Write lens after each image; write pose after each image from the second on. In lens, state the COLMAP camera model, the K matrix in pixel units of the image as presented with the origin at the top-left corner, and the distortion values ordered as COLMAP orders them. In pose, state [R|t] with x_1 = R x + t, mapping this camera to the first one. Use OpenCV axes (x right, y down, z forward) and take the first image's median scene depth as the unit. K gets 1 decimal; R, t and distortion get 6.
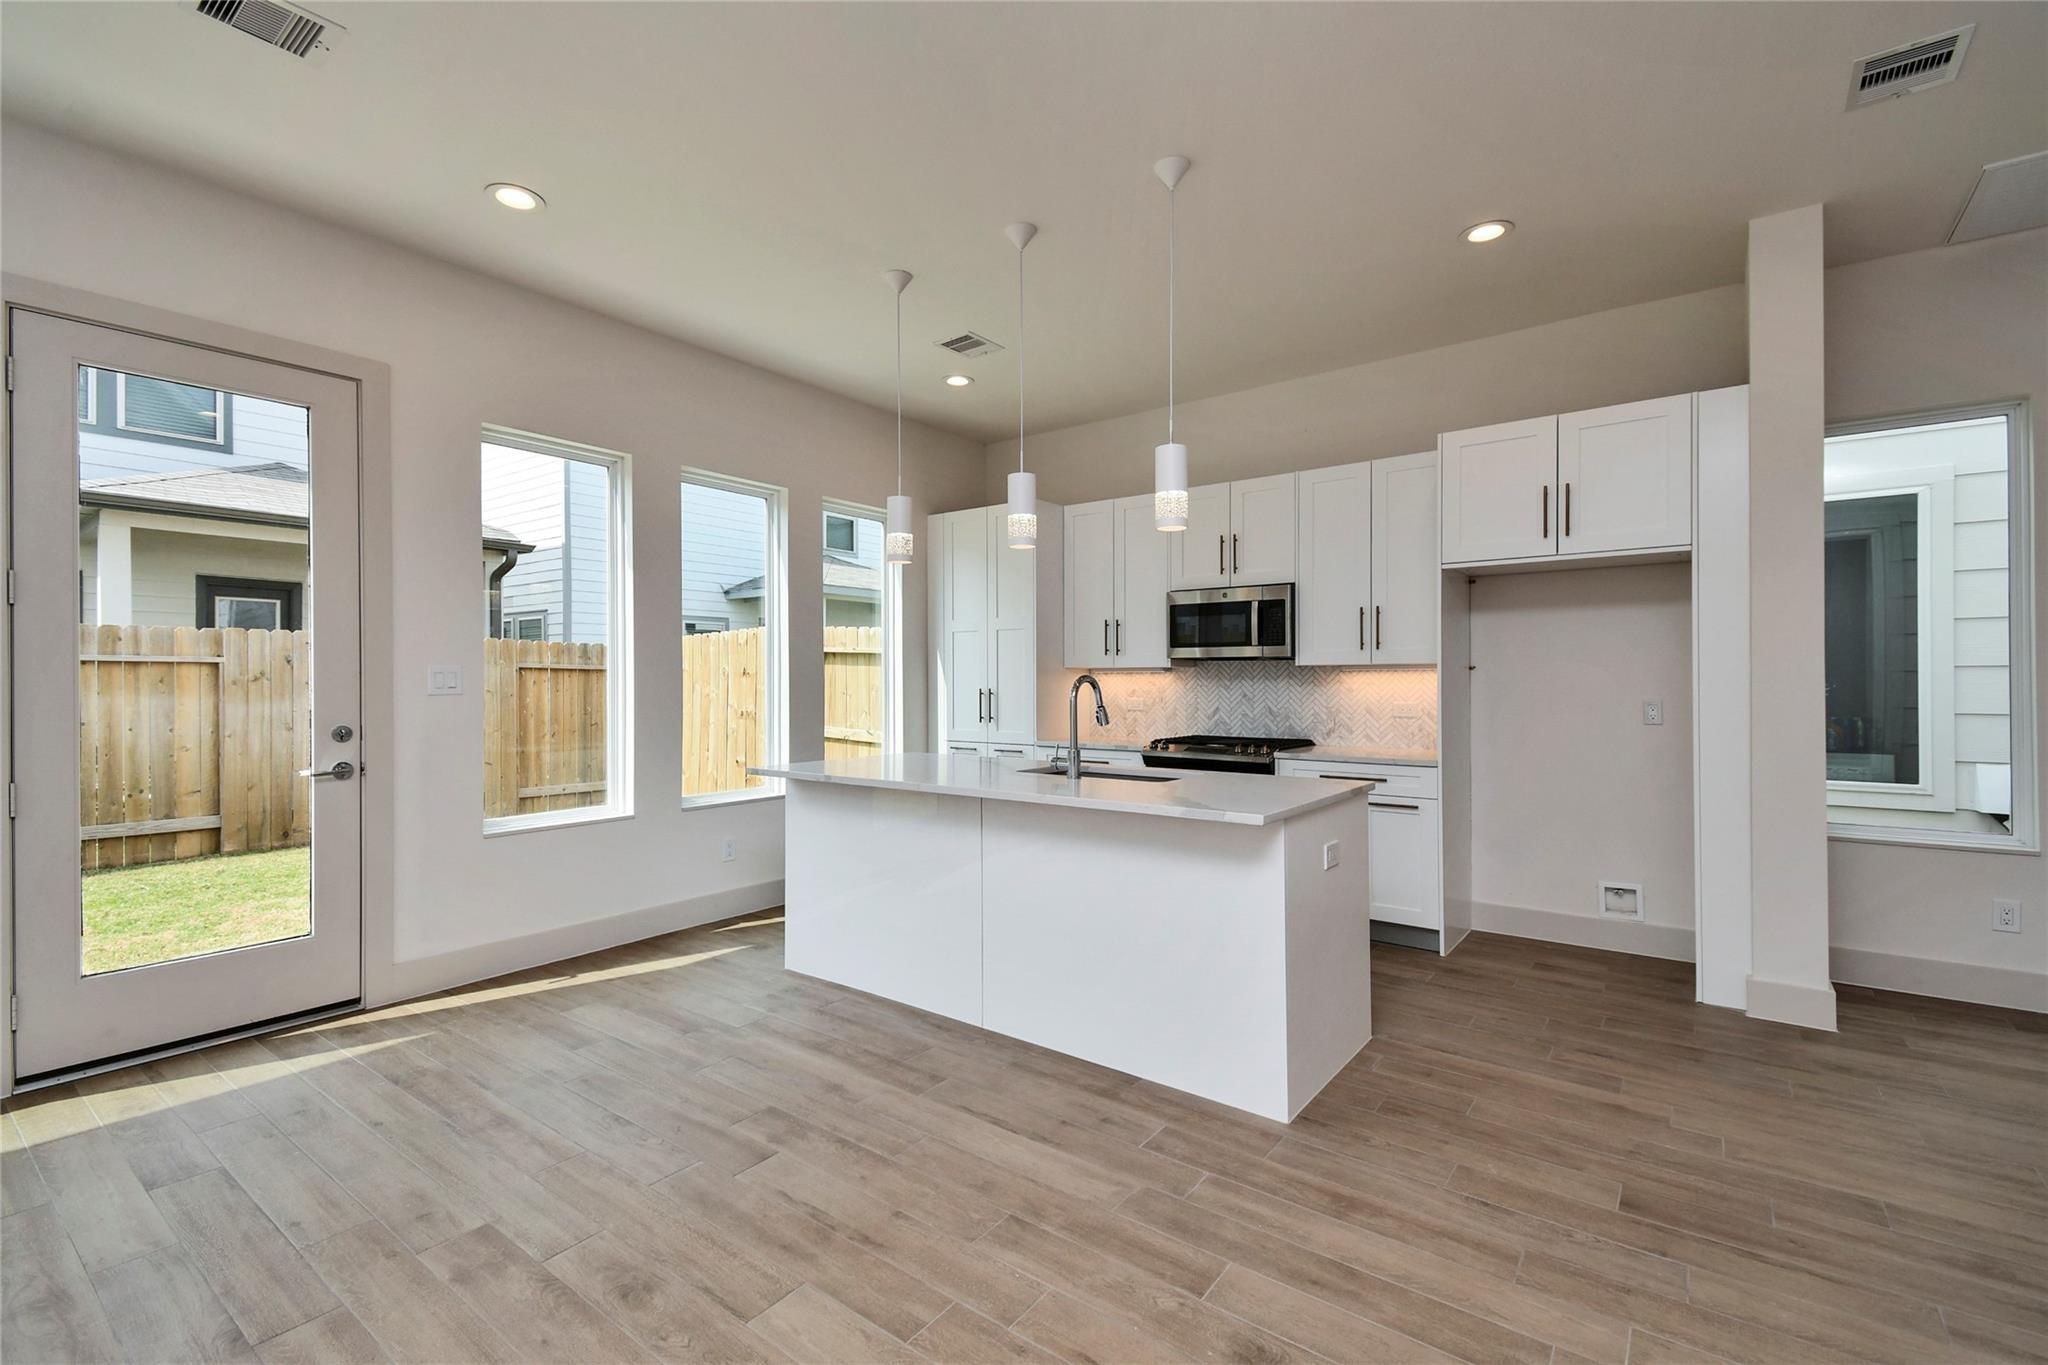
lens RADIAL K [[889.5, 0, 1027.8], [0, 889.5, 678.0], [0, 0, 1]] dist [0.034179, -0.012079]
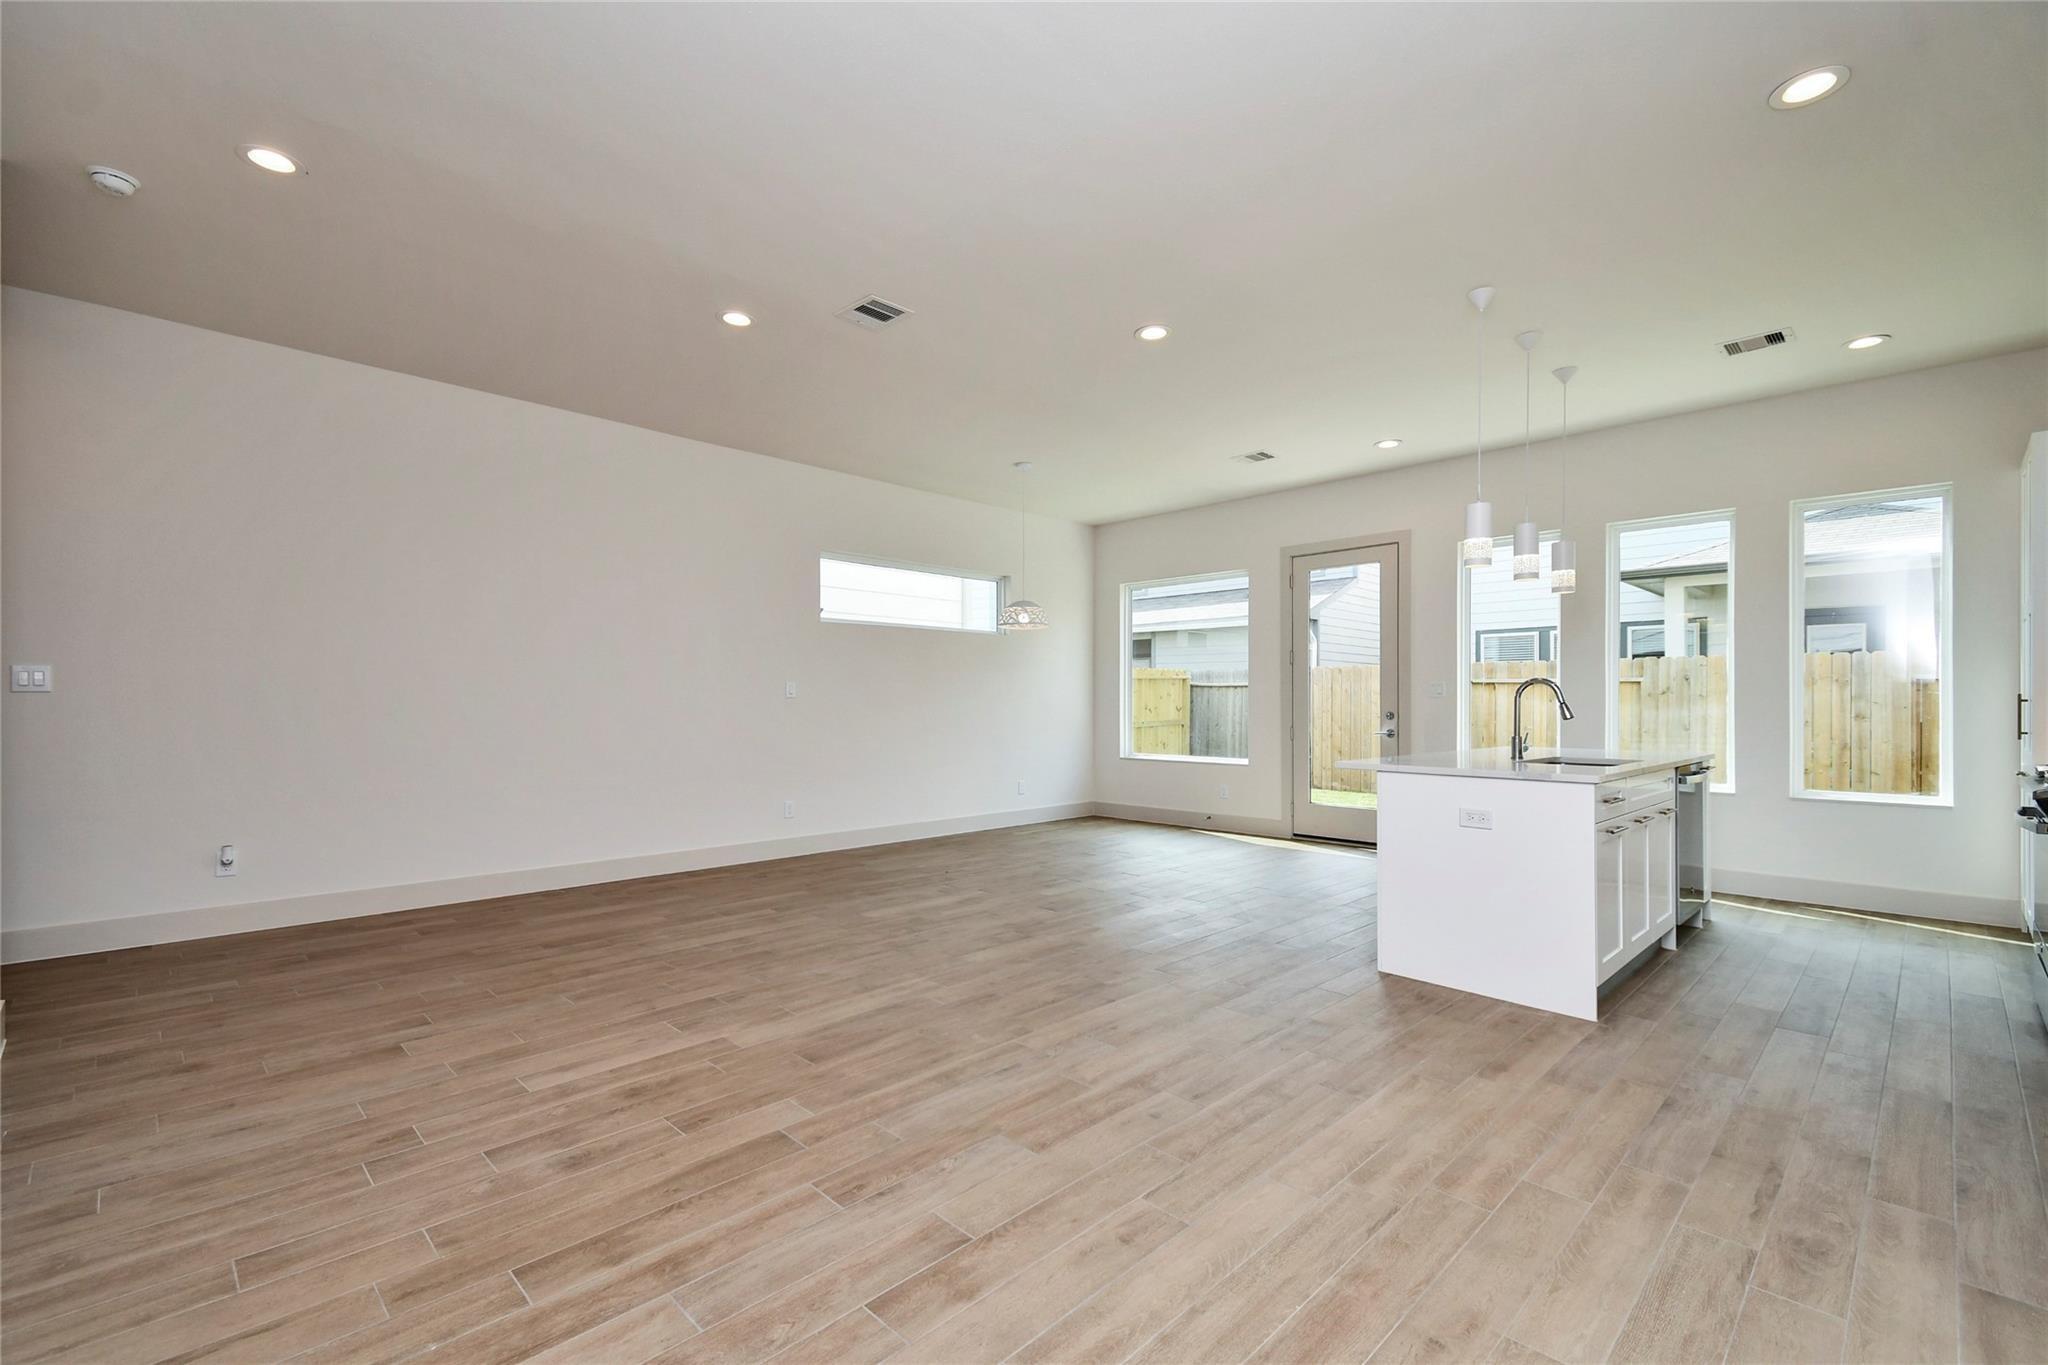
lens RADIAL K [[889.5, 0, 1022.7], [0, 889.5, 725.0], [0, 0, 1]] dist [0.034179, -0.012079]
pose [[-0.141646, 0.027000, -0.989549, 1.254450], [0.000368, 0.999629, 0.027222, 0.024104], [0.989917, 0.003492, -0.141603, 0.410496]]
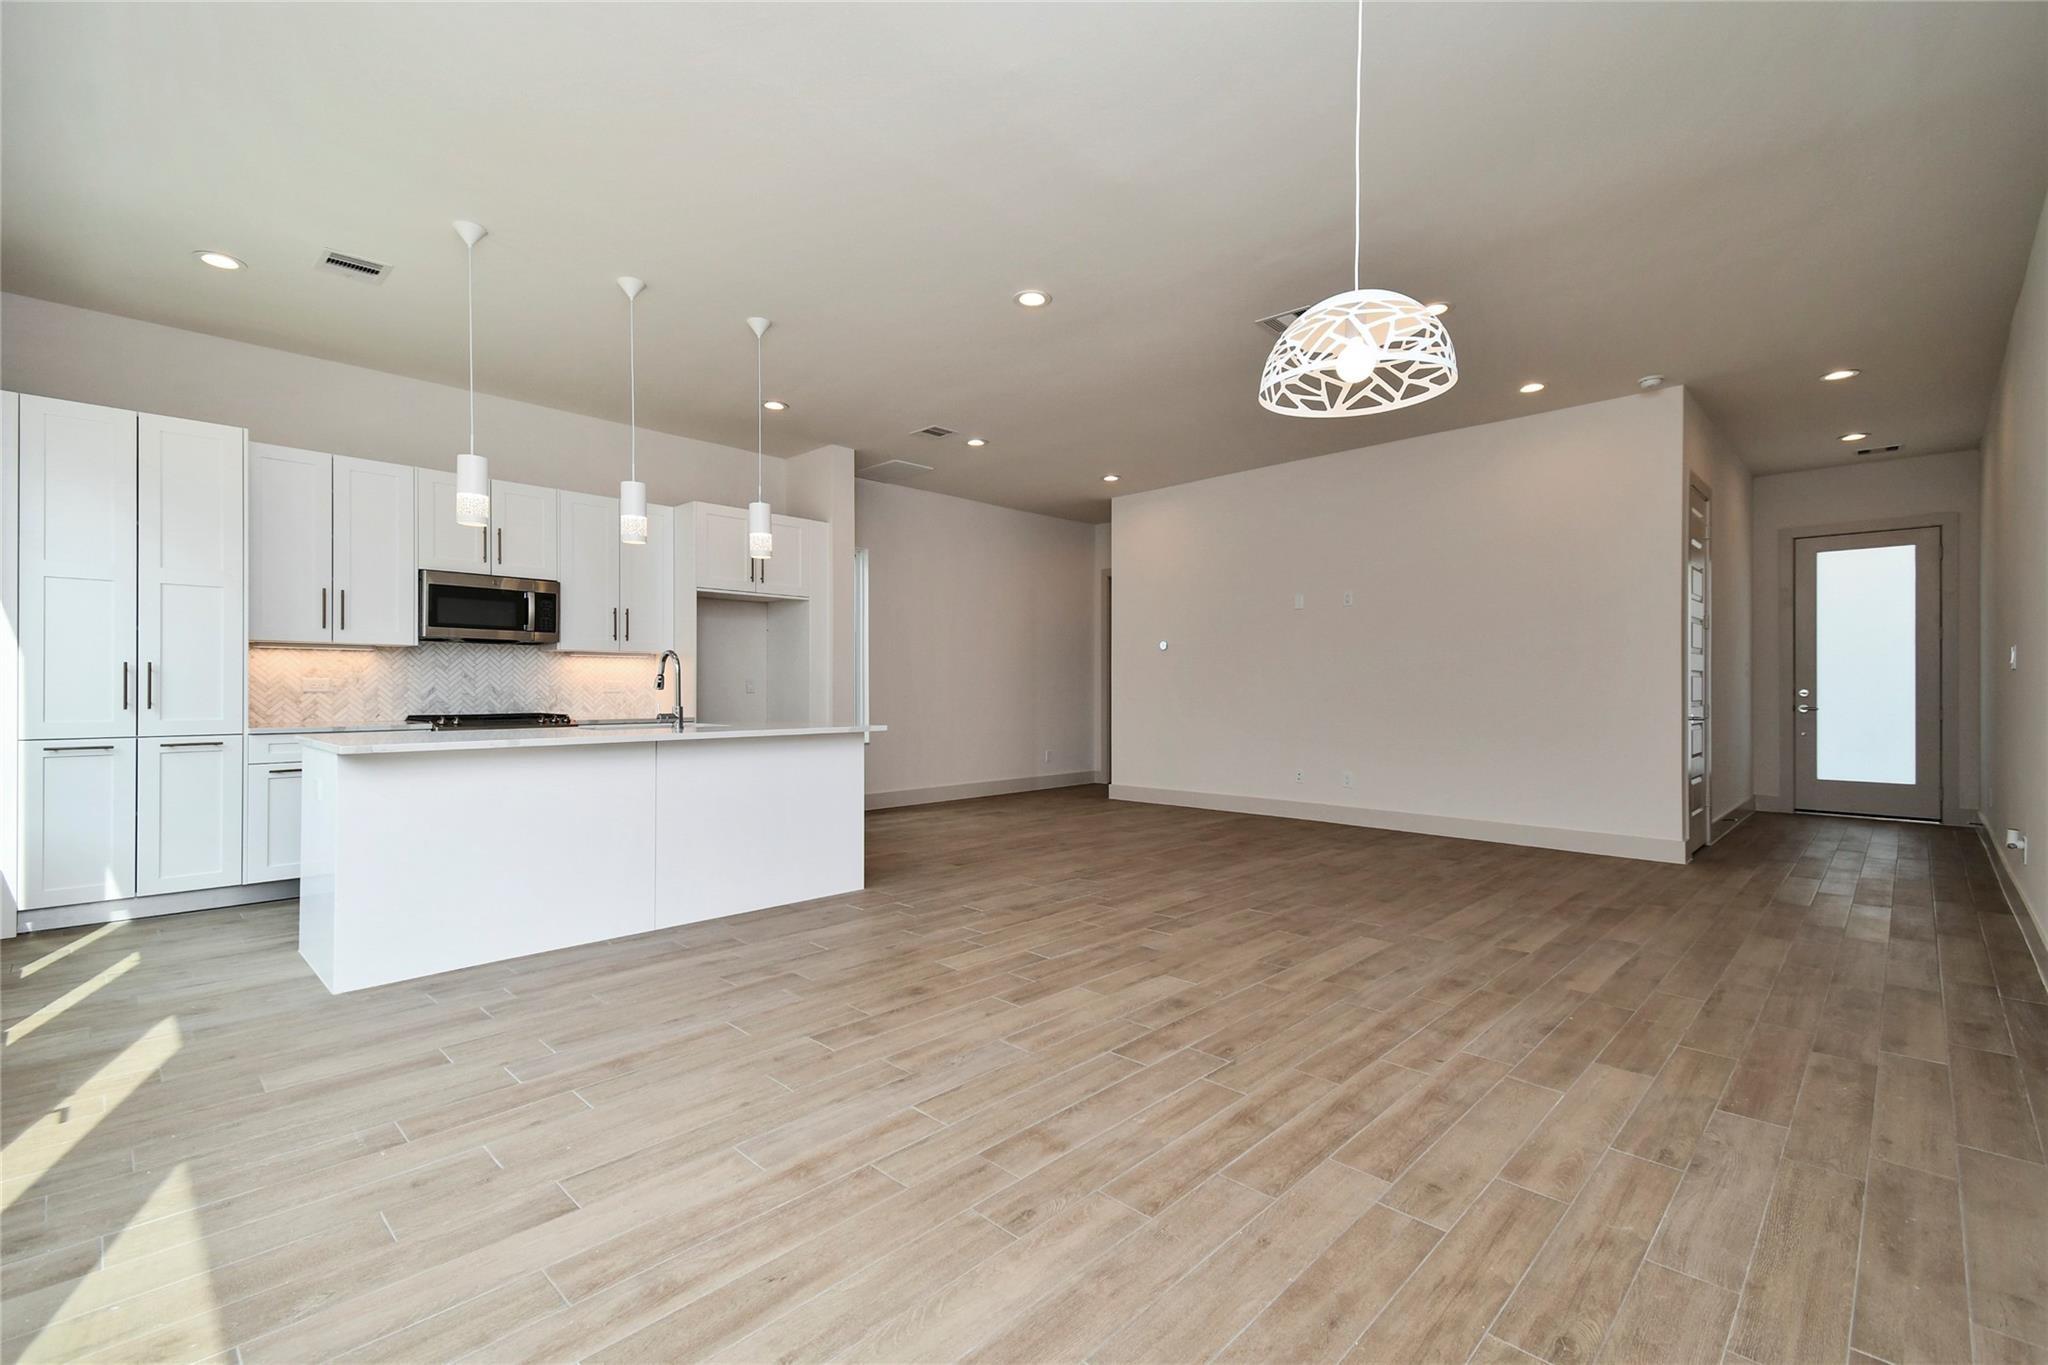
lens RADIAL K [[889.5, 0, 1020.4], [0, 889.5, 686.2], [0, 0, 1]] dist [0.034179, -0.012079]
pose [[0.129677, 0.005509, 0.991541, -1.027478], [-0.004237, 0.999979, -0.005001, 0.047866], [-0.991547, -0.003552, 0.129697, 0.283512]]
